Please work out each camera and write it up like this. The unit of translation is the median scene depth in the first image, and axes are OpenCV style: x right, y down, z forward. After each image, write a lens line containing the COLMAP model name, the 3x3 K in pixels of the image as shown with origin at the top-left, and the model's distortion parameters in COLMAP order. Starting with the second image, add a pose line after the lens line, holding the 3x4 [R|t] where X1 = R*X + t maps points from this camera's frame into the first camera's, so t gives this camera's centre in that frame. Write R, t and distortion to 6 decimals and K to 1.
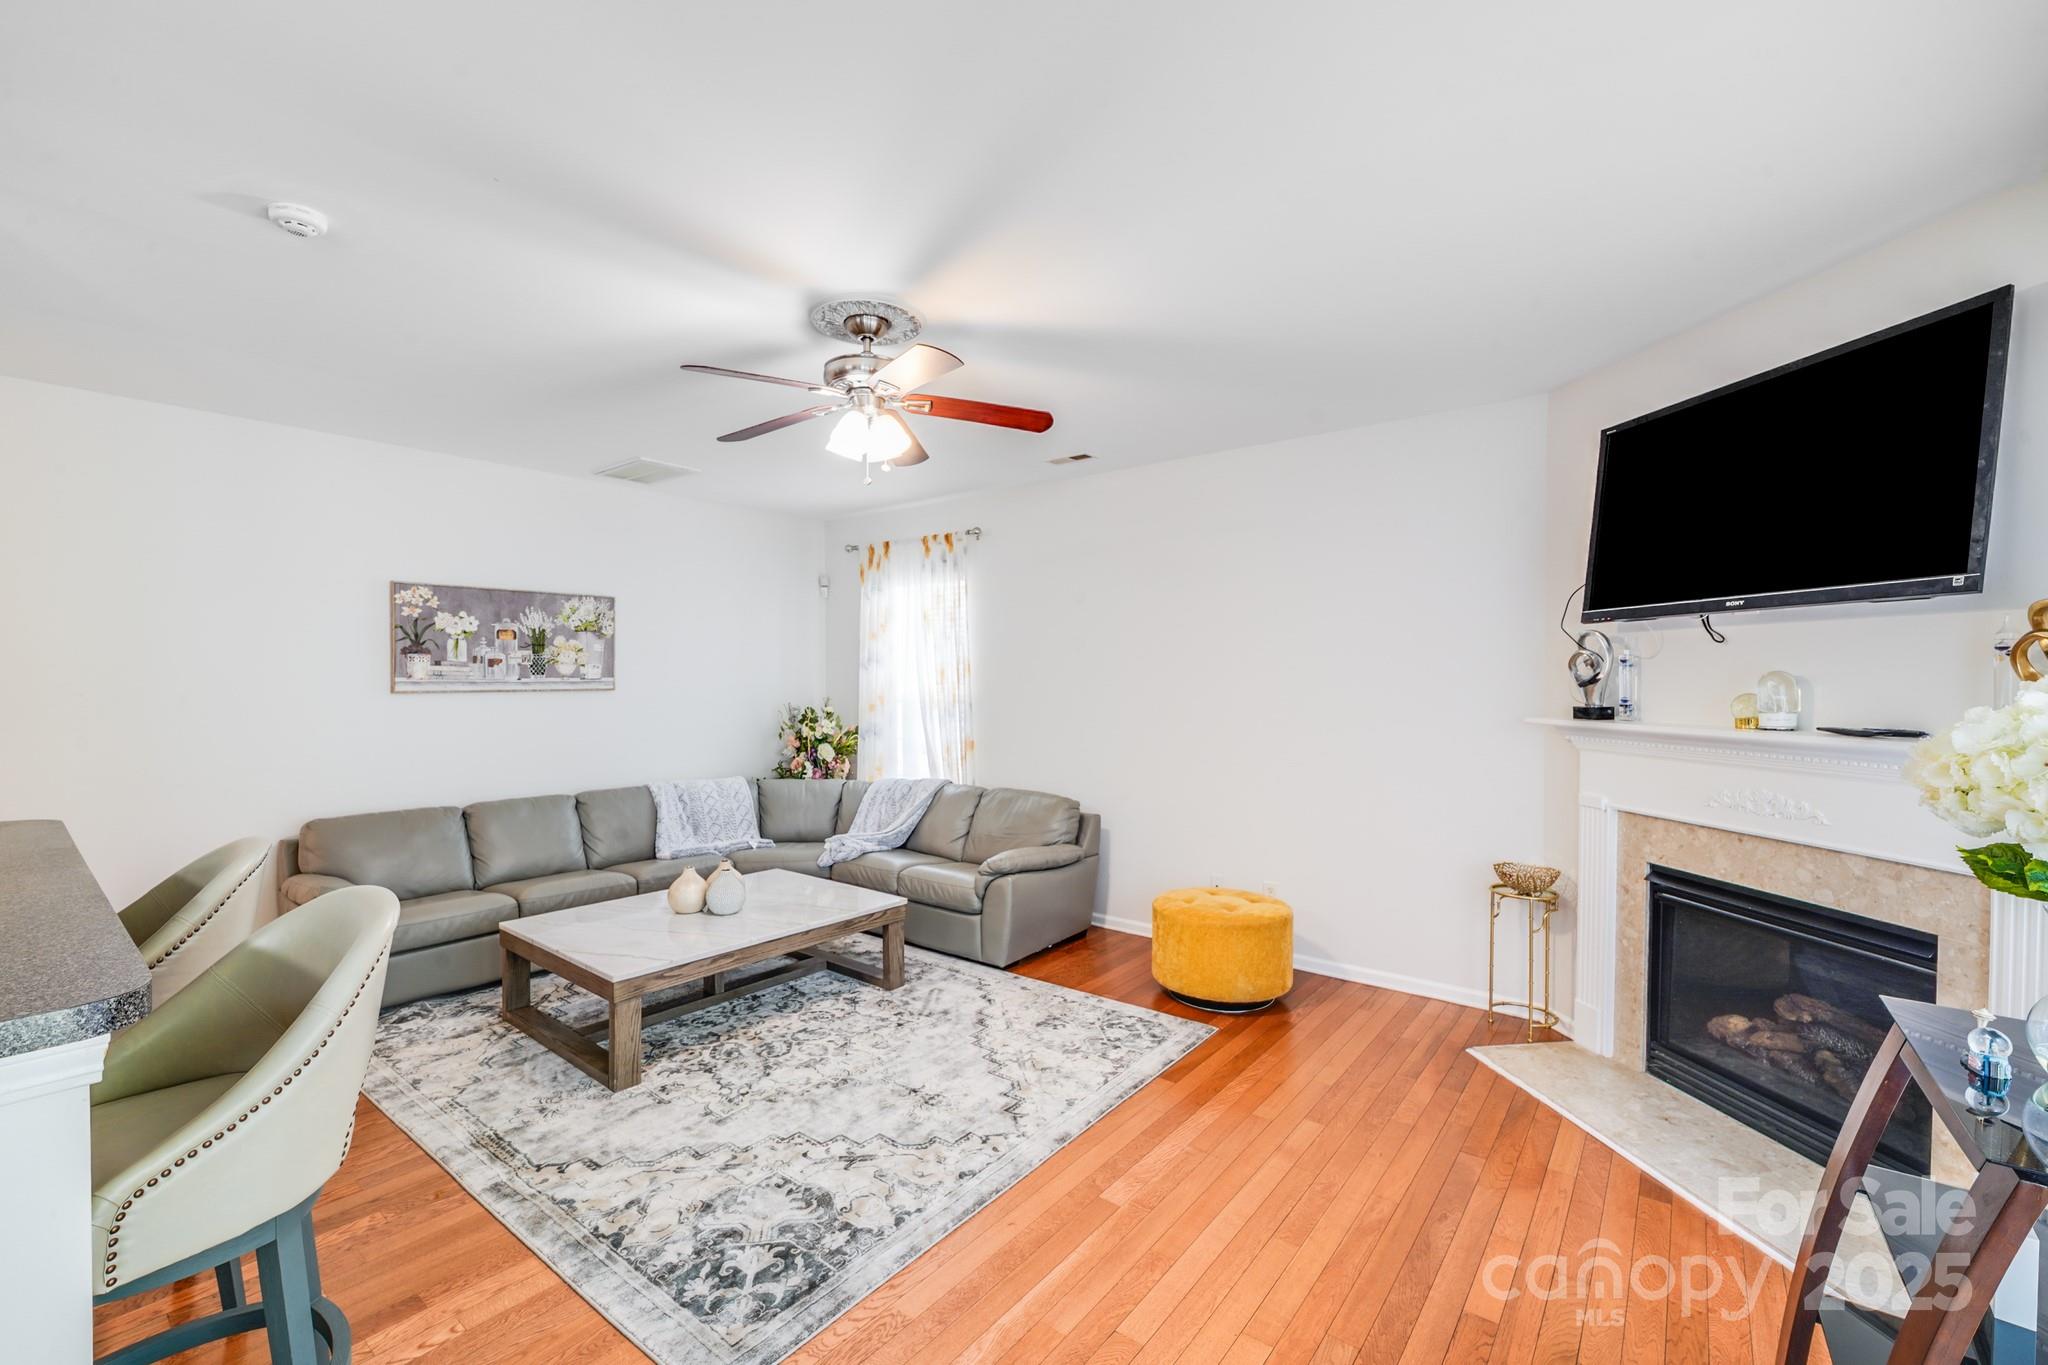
lens RADIAL K [[841.8, 0, 1022.1], [0, 841.8, 694.4], [0, 0, 1]] dist [-0.005909, -0.001893]
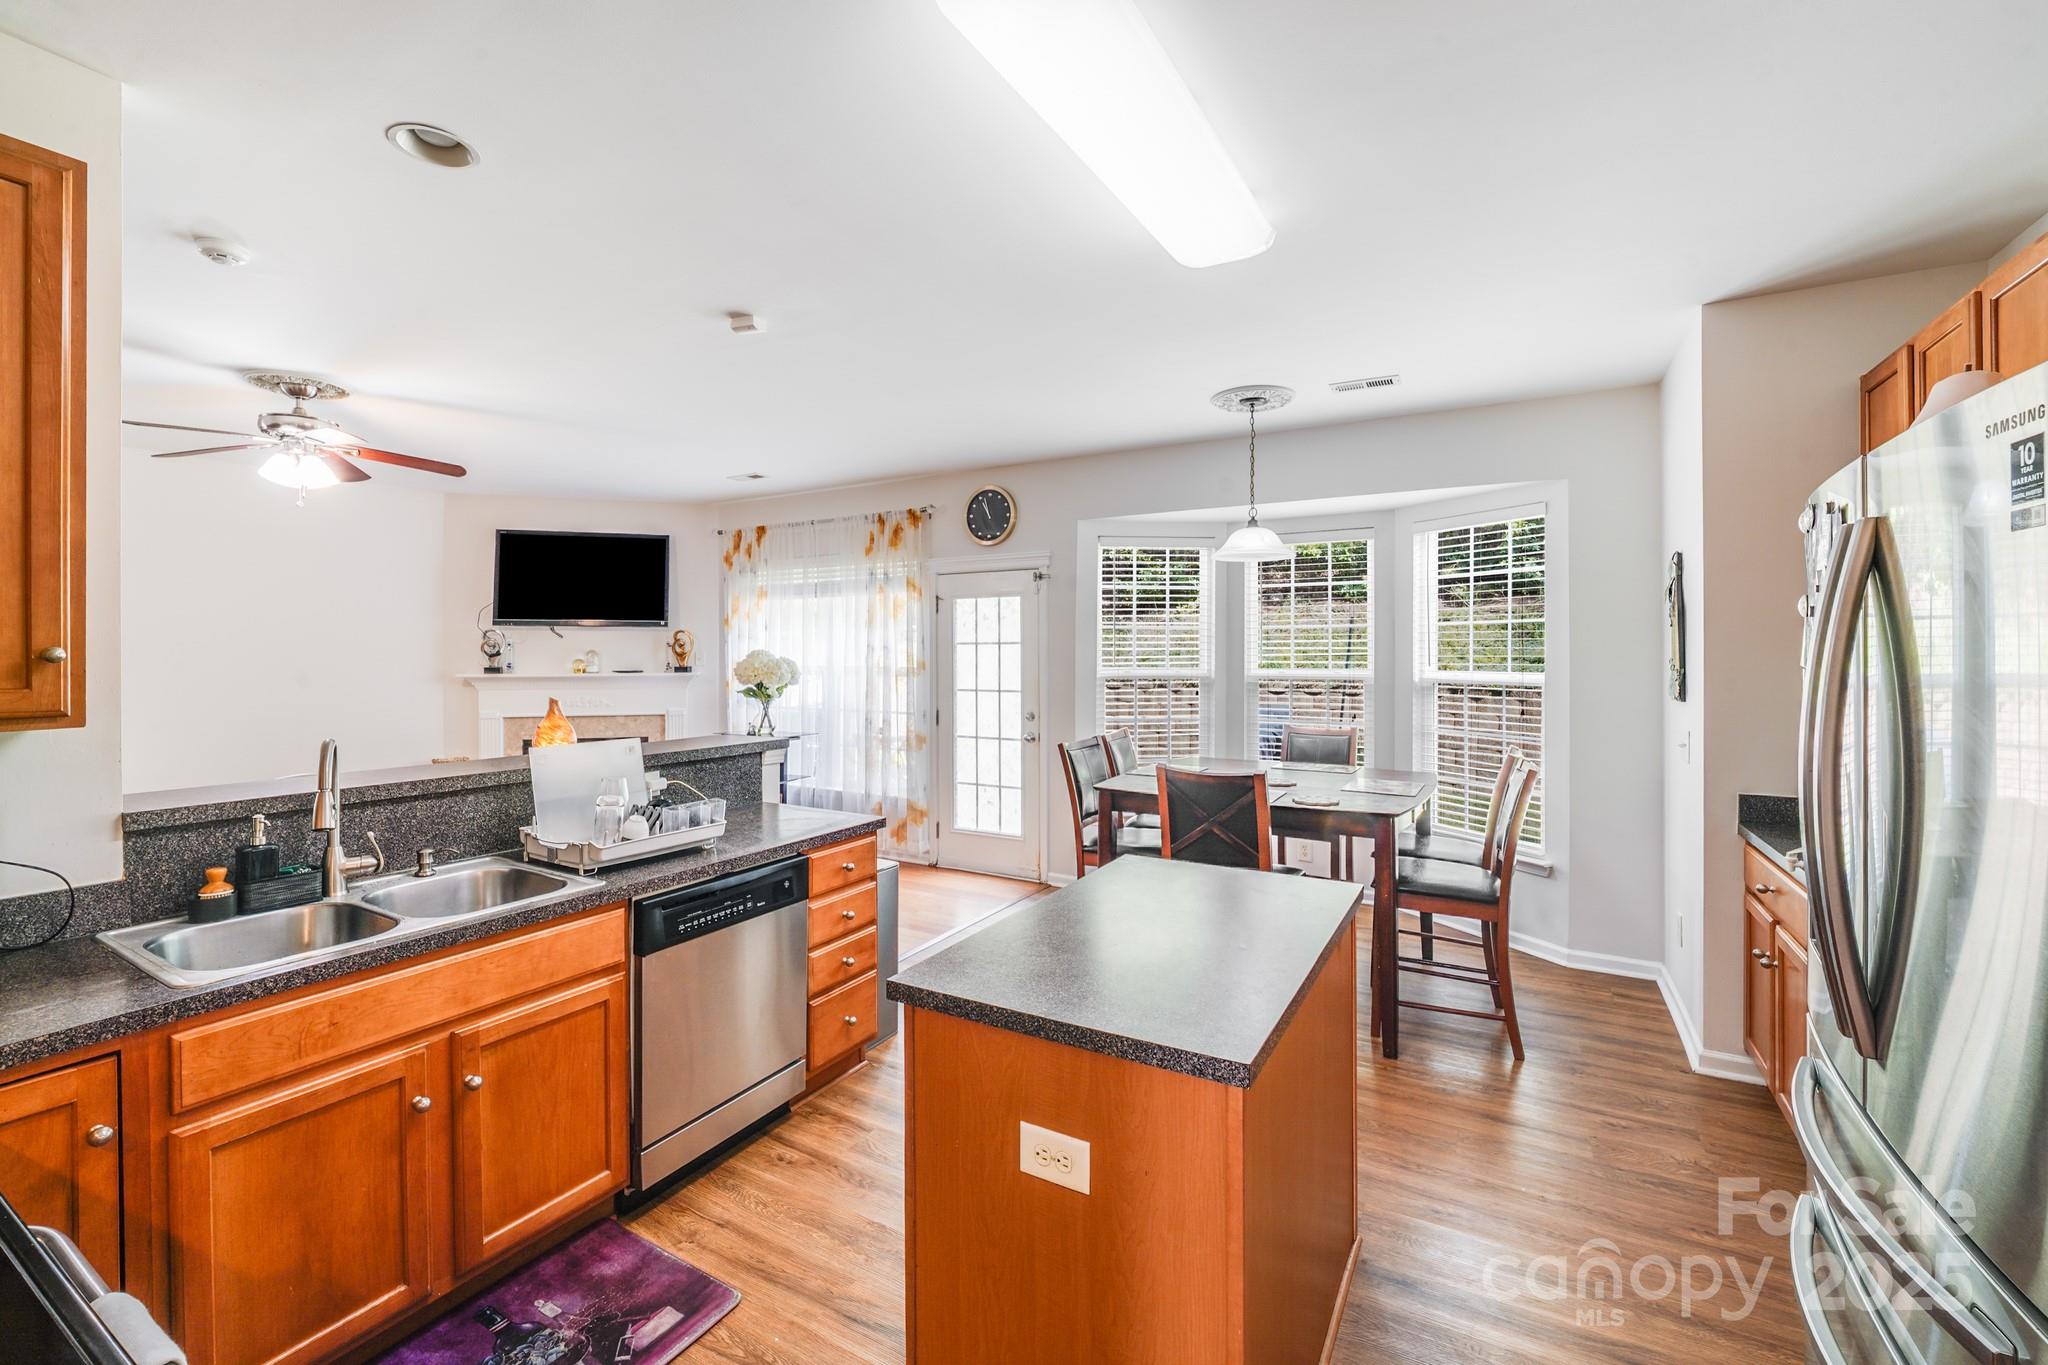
lens RADIAL K [[845.2, 0, 1019.3], [0, 845.2, 647.7], [0, 0, 1]] dist [-0.001244, -0.003315]
pose [[-0.147501, 0.004683, 0.989051, -1.590158], [0.019987, 0.999799, -0.001753, -0.003032], [-0.988860, 0.019510, -0.147565, 0.067580]]
